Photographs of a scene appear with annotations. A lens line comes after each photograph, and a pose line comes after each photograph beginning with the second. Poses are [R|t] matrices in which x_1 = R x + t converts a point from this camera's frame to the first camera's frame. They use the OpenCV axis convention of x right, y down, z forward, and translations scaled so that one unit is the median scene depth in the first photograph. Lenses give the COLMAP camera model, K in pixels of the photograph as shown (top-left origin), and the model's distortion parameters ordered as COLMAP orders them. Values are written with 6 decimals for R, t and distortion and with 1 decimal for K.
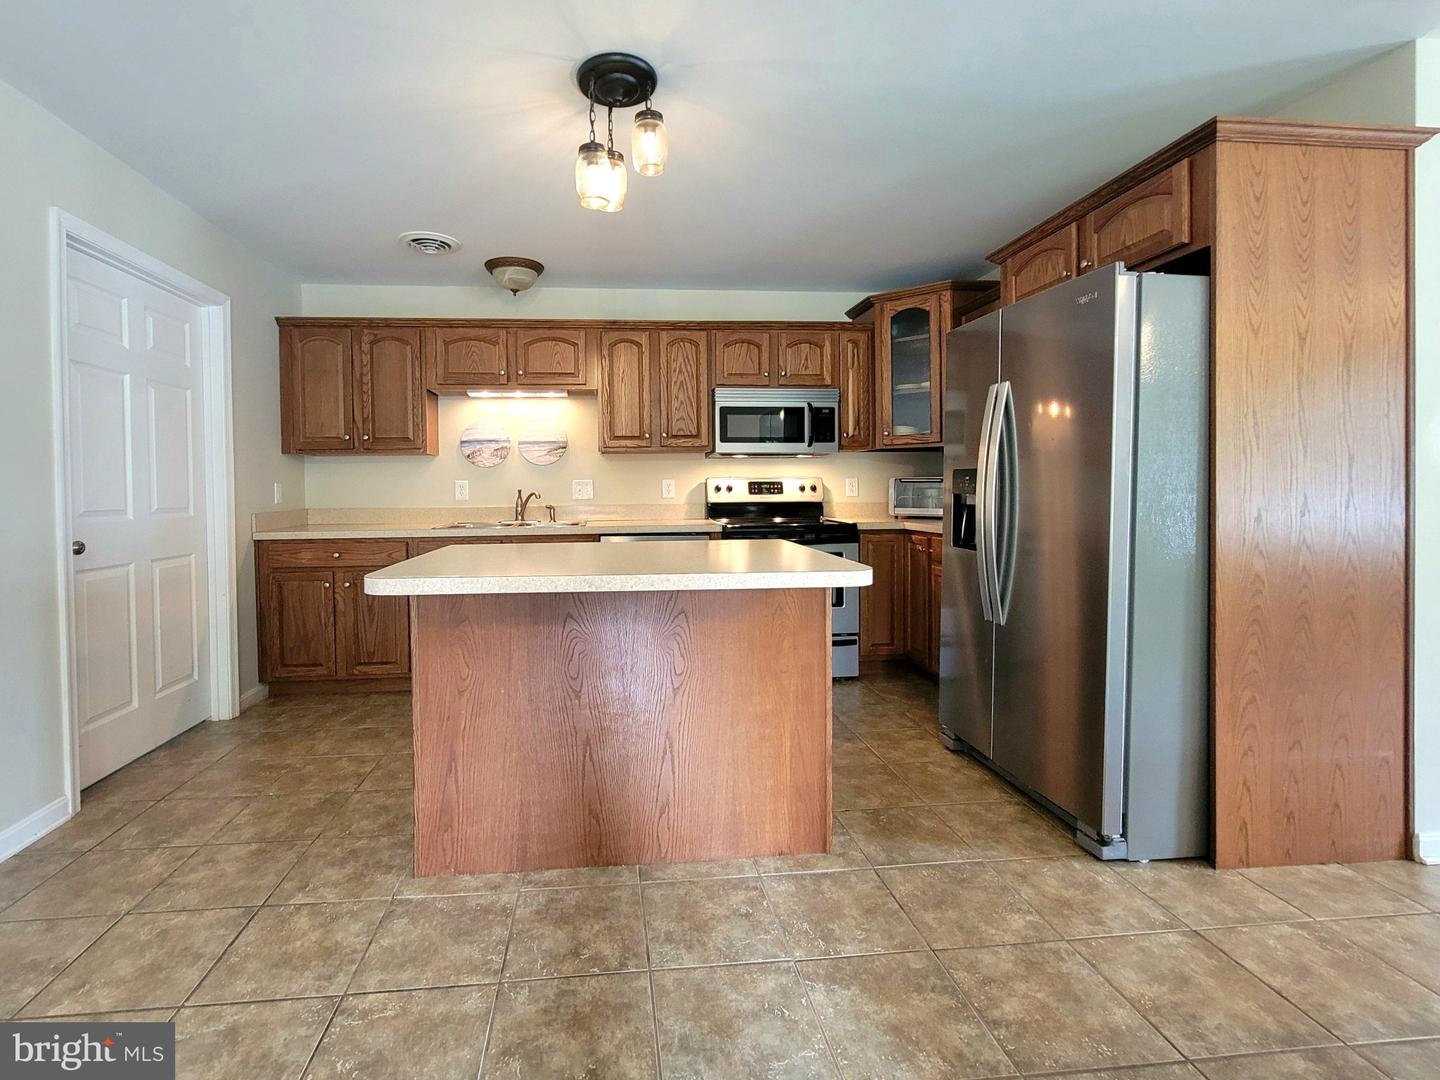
lens RADIAL K [[643.5, 0, 669.5], [0, 643.5, 502.1], [0, 0, 1]] dist [-0.004573, 0.000905]
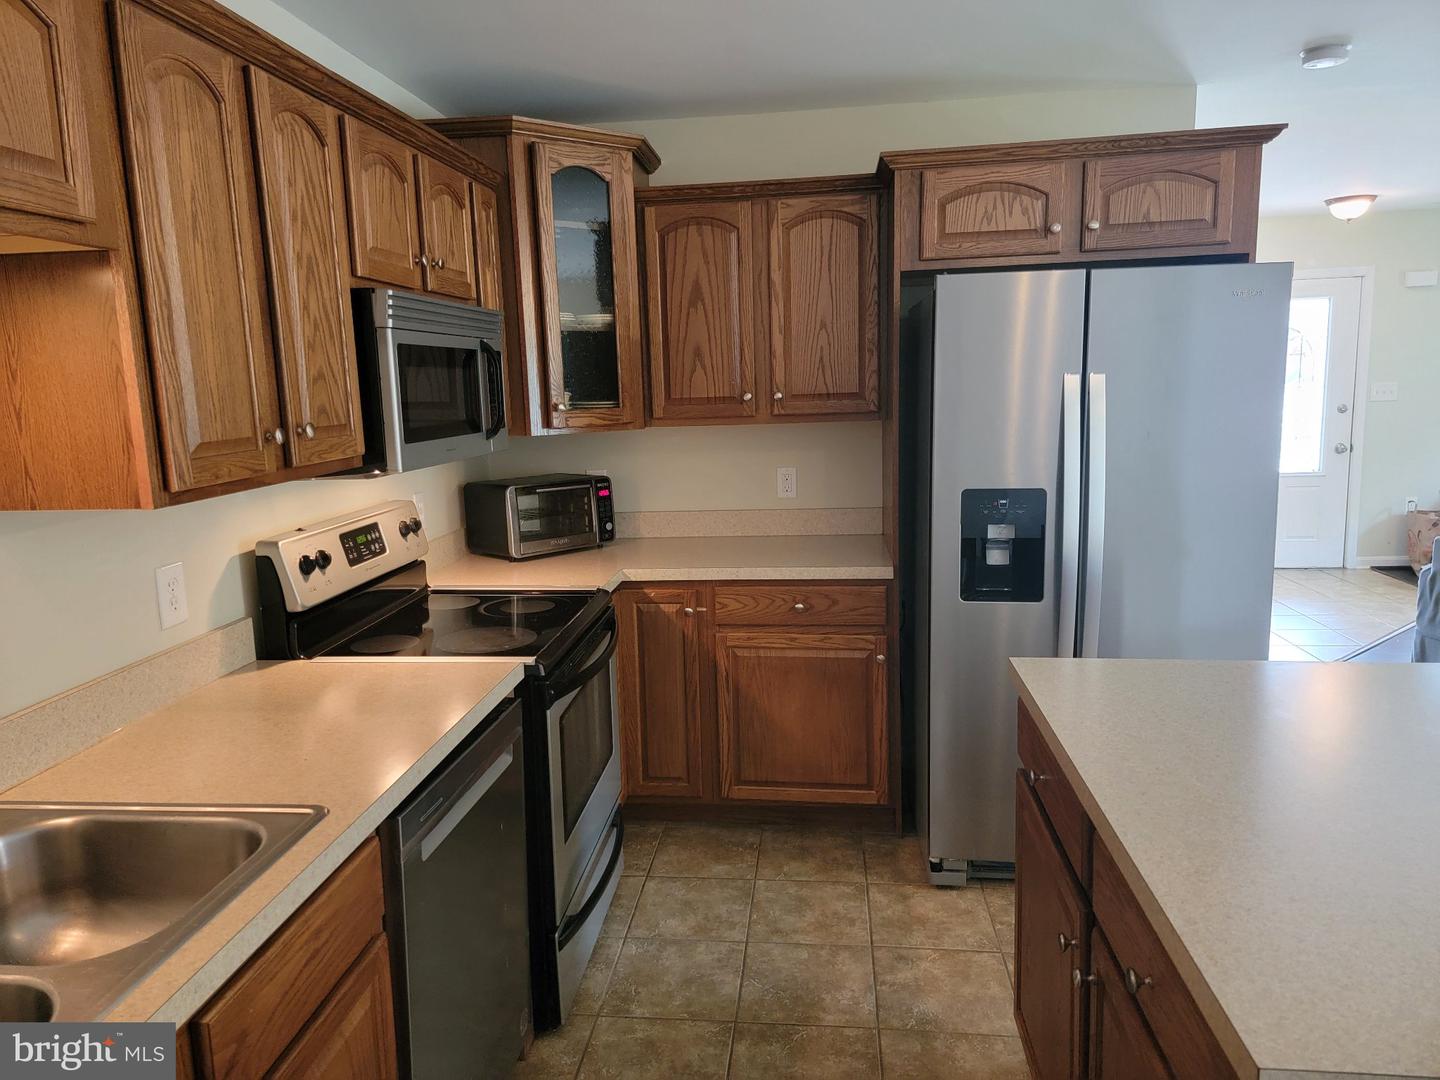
lens RADIAL K [[1034.7, 0, 620.9], [0, 1034.7, 539.8], [0, 0, 1]] dist [-0.001162, -0.002836]
pose [[0.231456, -0.156315, 0.960205, -0.596508], [0.051016, 0.987599, 0.148477, -0.154311], [-0.971507, 0.014620, 0.236561, 0.963012]]
